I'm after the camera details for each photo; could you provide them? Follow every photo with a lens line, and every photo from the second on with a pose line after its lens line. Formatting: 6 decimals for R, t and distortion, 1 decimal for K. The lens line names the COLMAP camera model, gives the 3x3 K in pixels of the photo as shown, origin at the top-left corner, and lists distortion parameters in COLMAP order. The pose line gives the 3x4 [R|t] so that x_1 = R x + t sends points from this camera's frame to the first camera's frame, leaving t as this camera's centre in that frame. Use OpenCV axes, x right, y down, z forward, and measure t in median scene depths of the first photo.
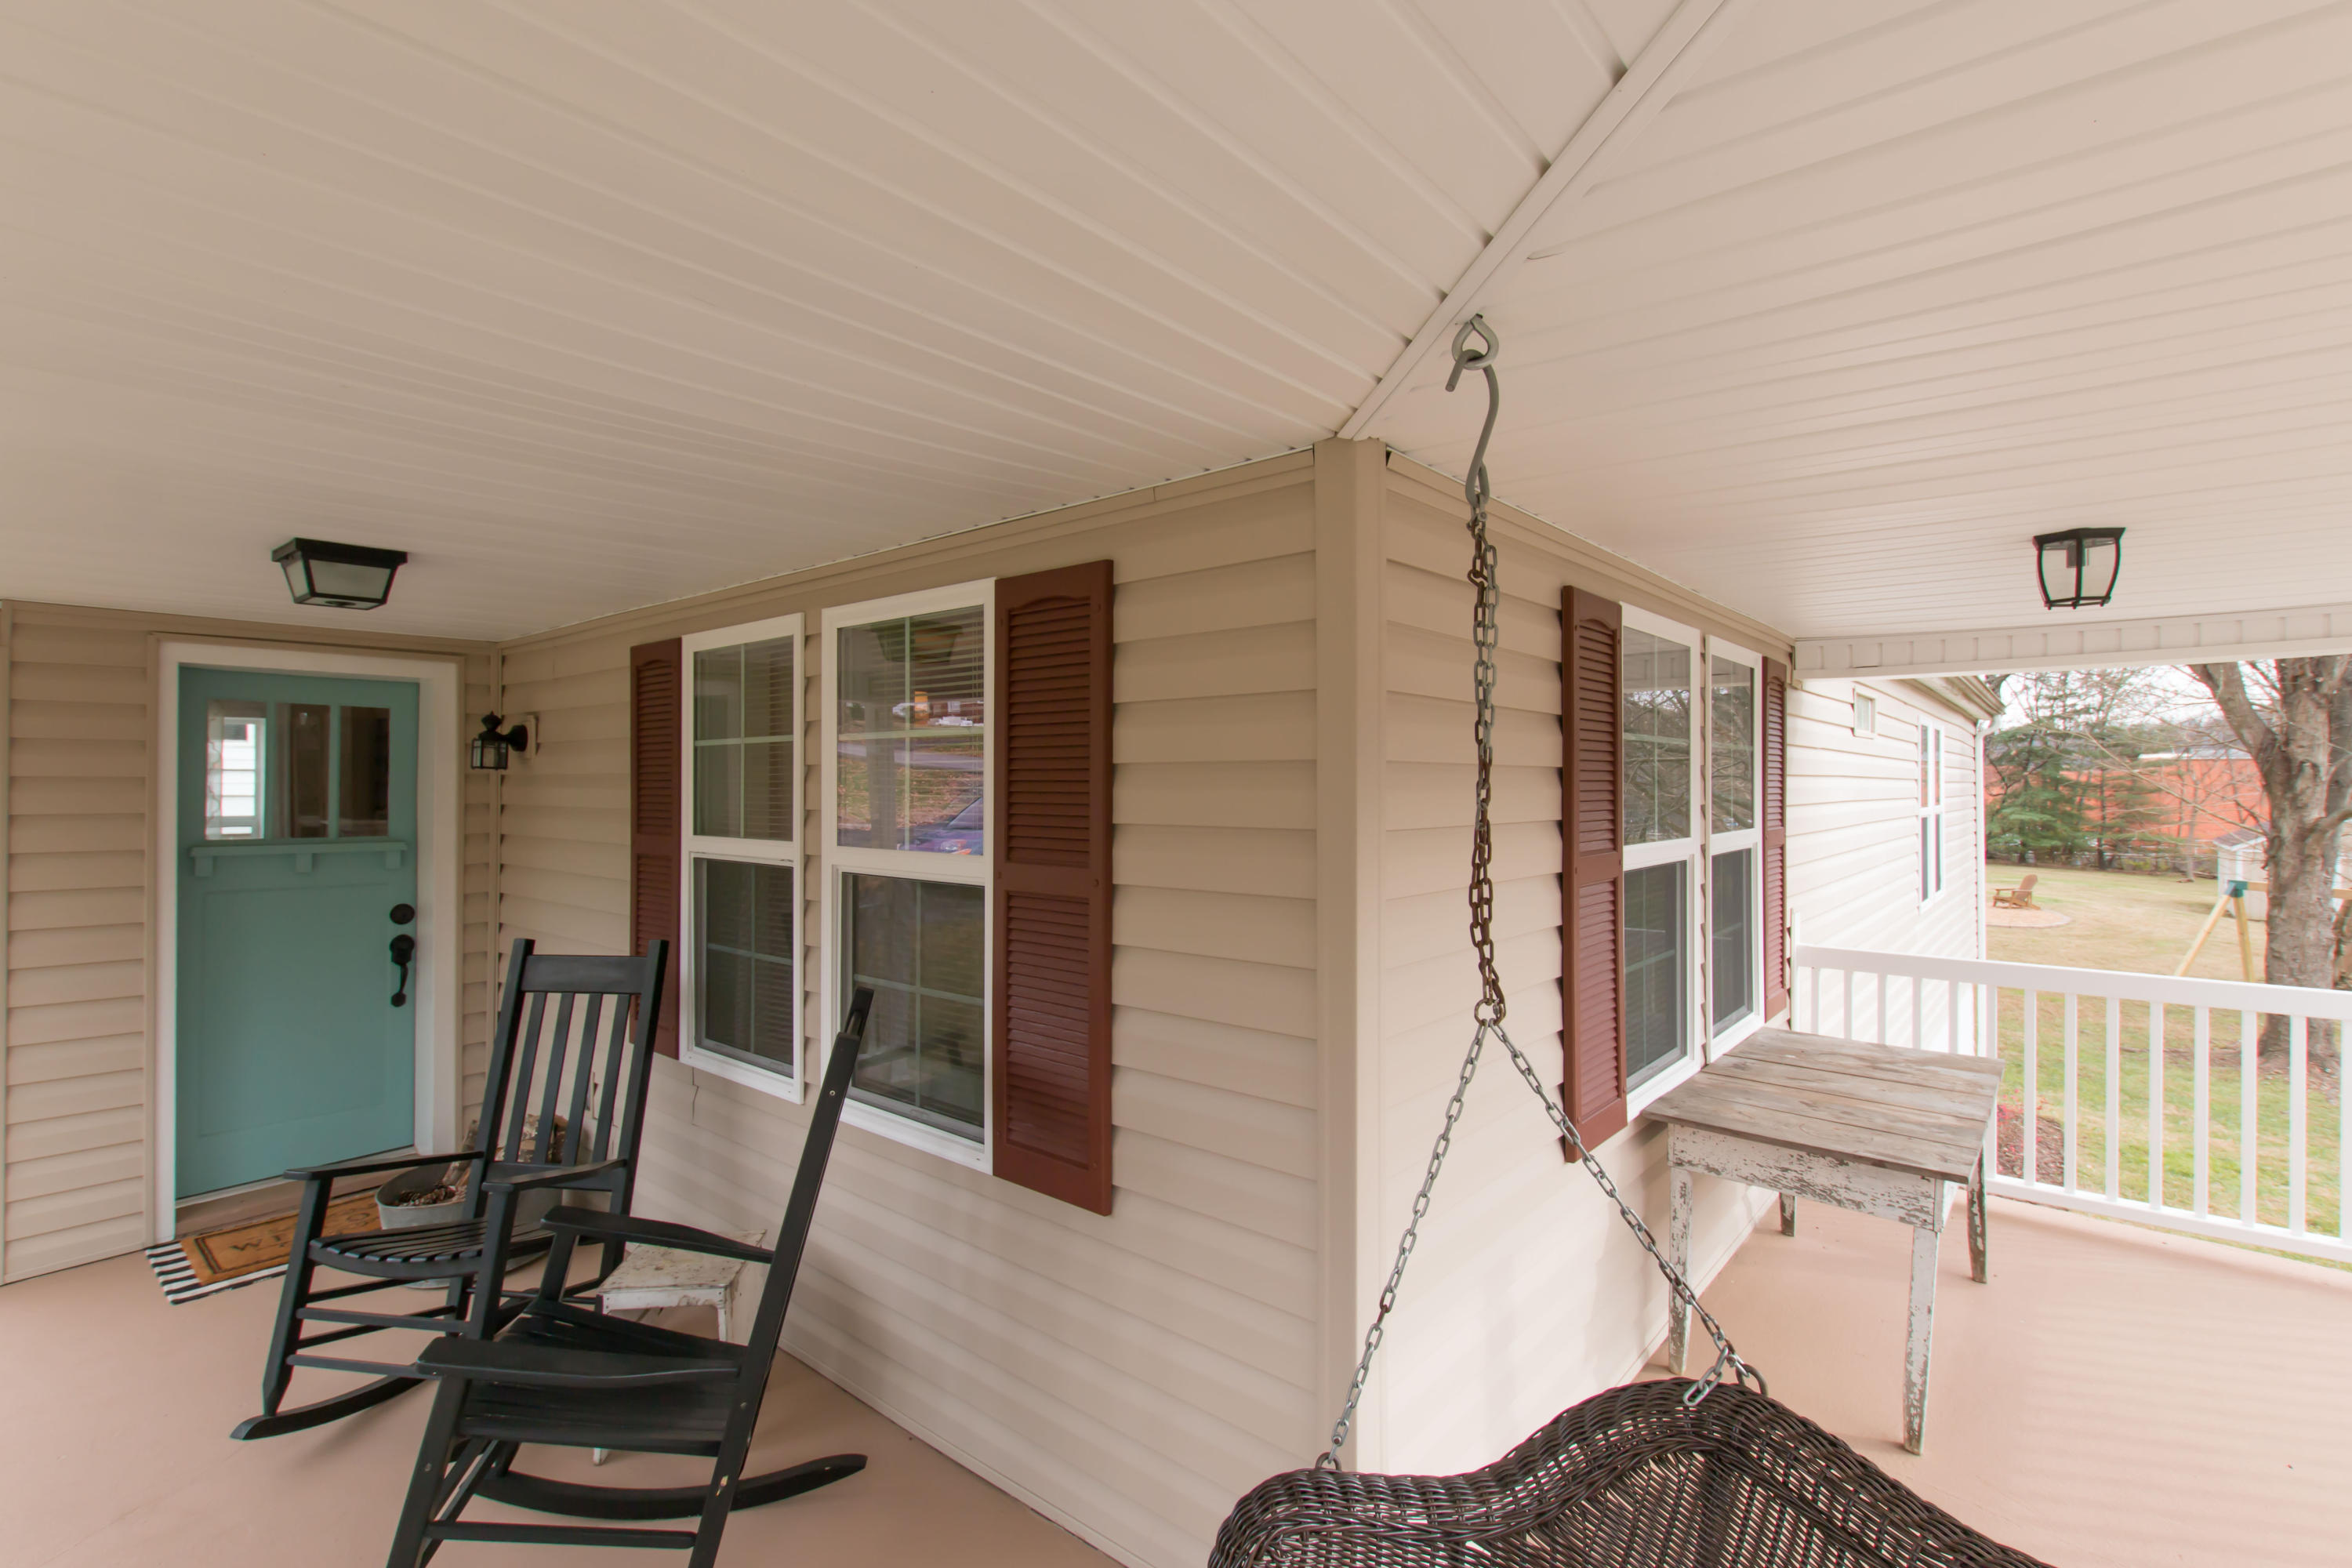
lens RADIAL K [[1097.4, 0, 1176.0], [0, 1097.4, 784.0], [0, 0, 1]] dist [0.002181, -0.000903]
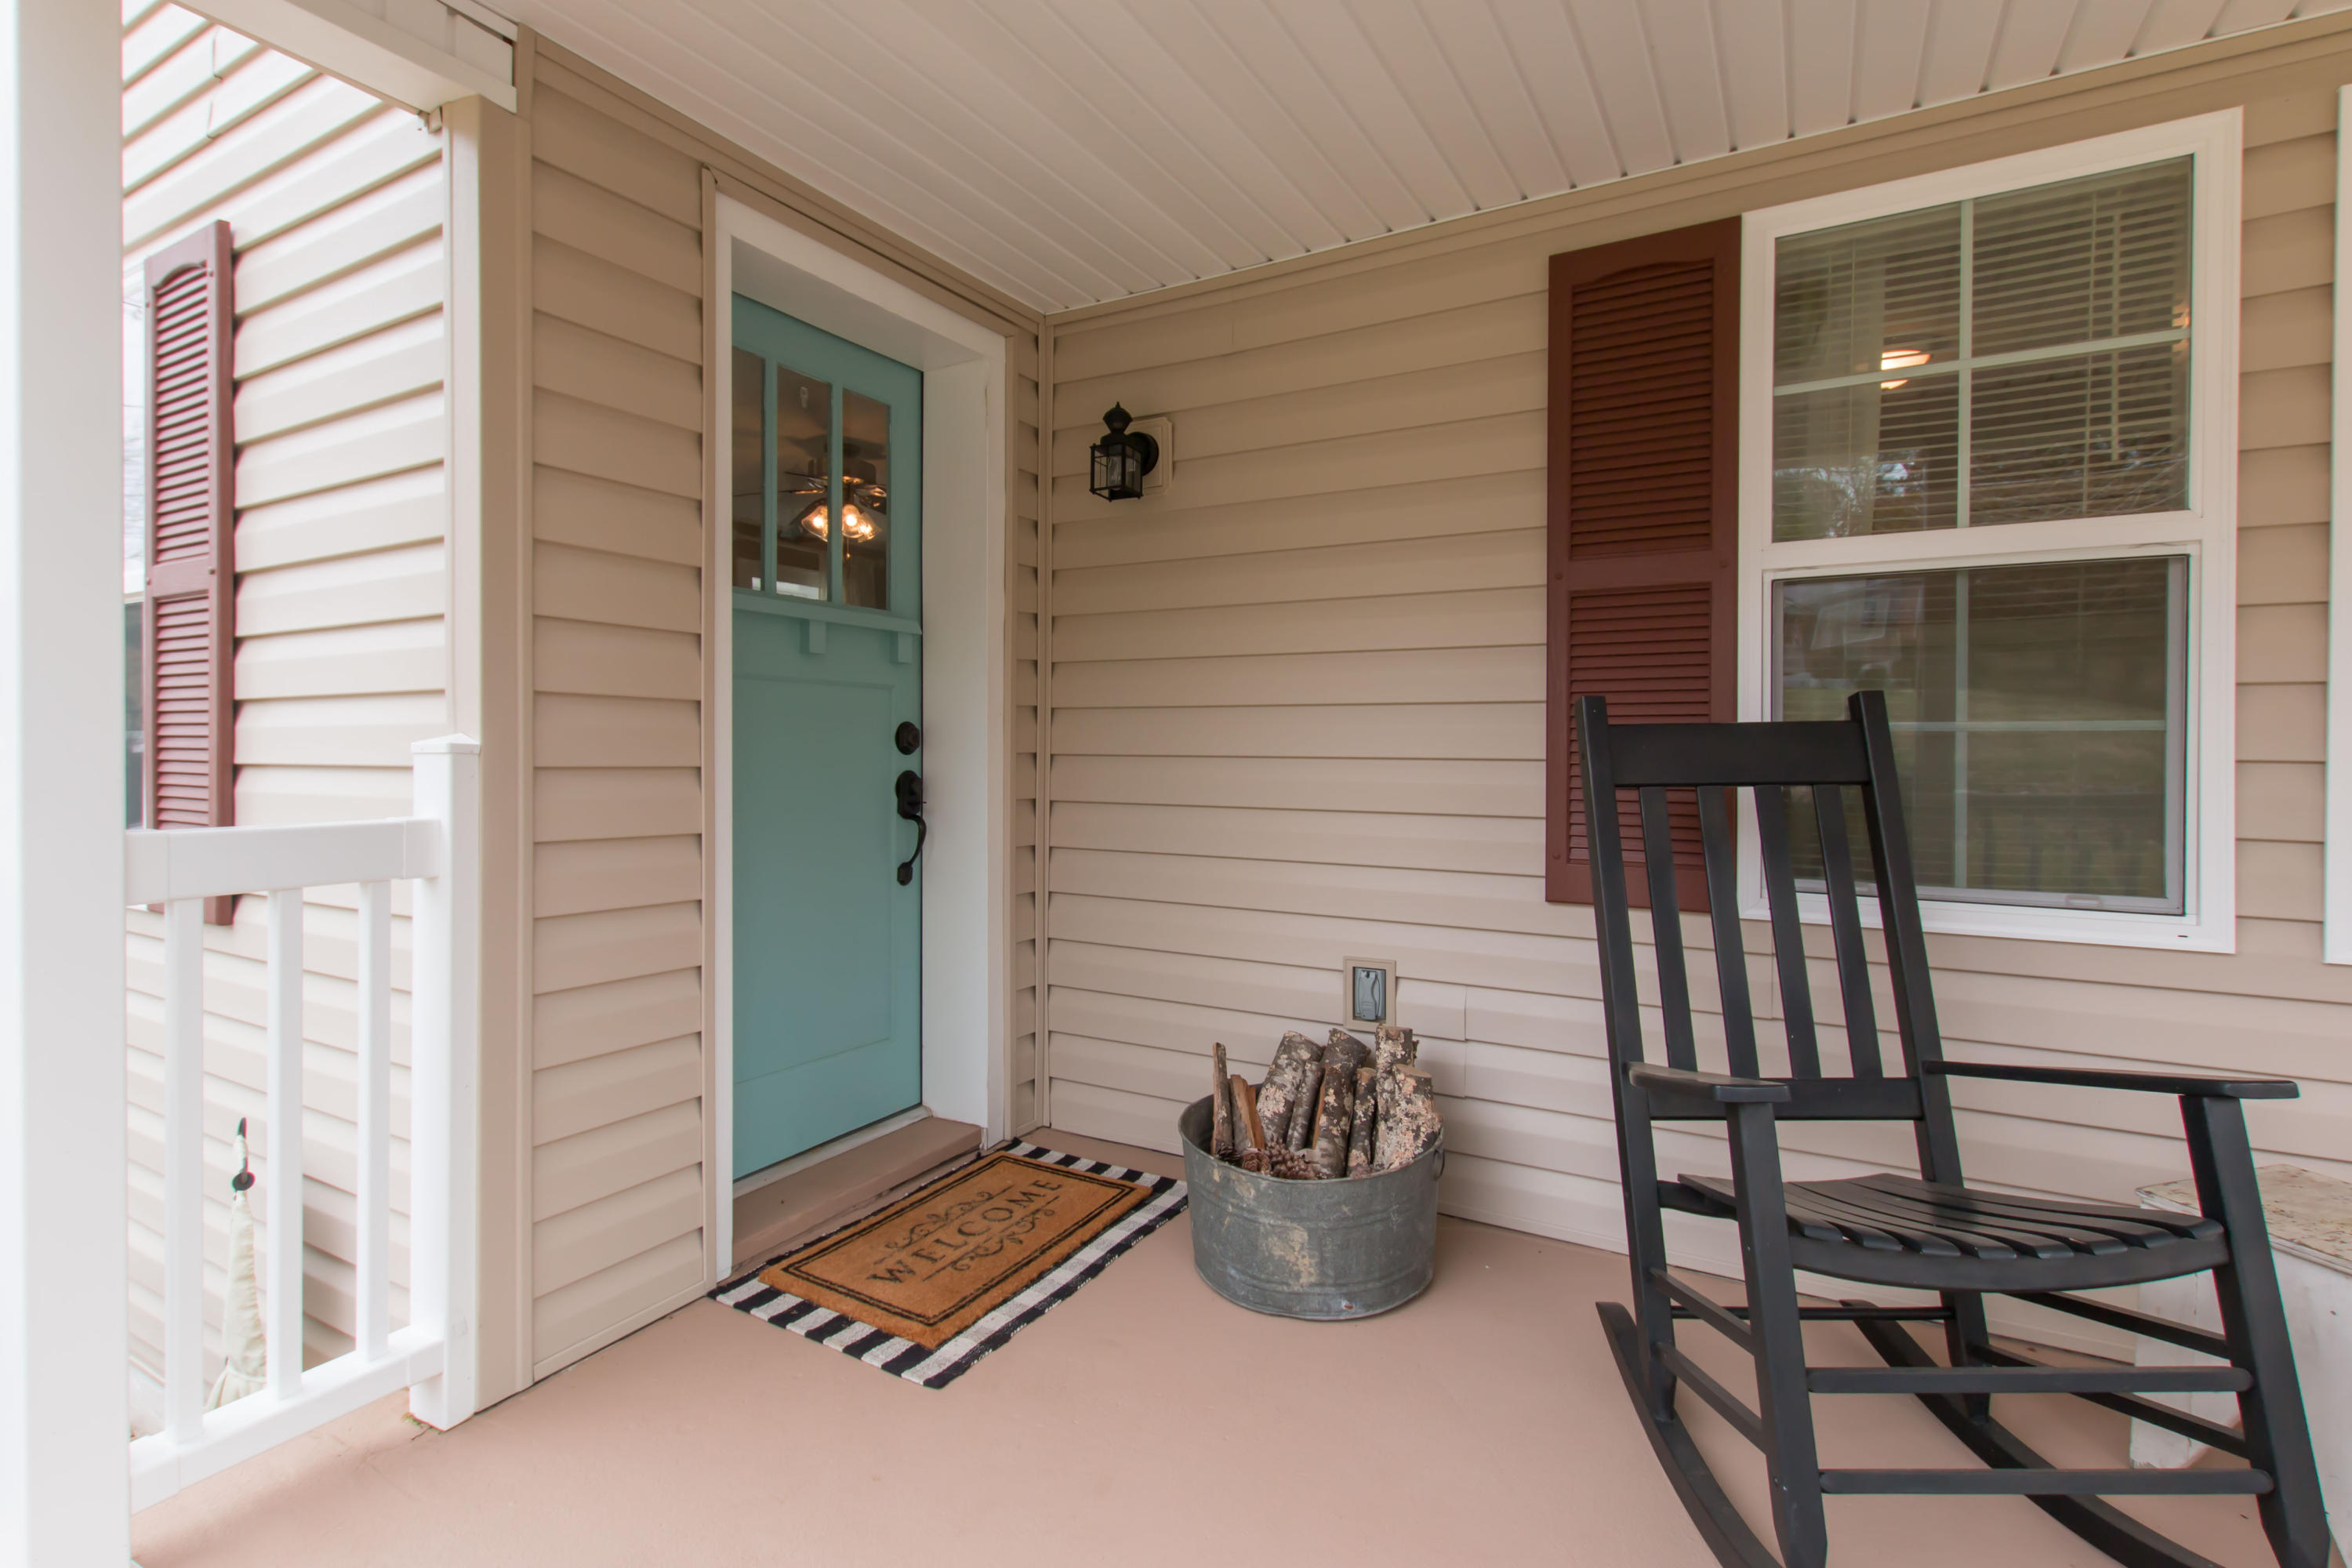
lens RADIAL K [[1097.4, 0, 1176.0], [0, 1097.4, 784.0], [0, 0, 1]] dist [0.002181, -0.000903]
pose [[0.981598, -0.005712, 0.190875, -0.820716], [-0.001536, 0.999284, 0.037806, 0.146798], [-0.190955, -0.037403, 0.980886, 0.427331]]
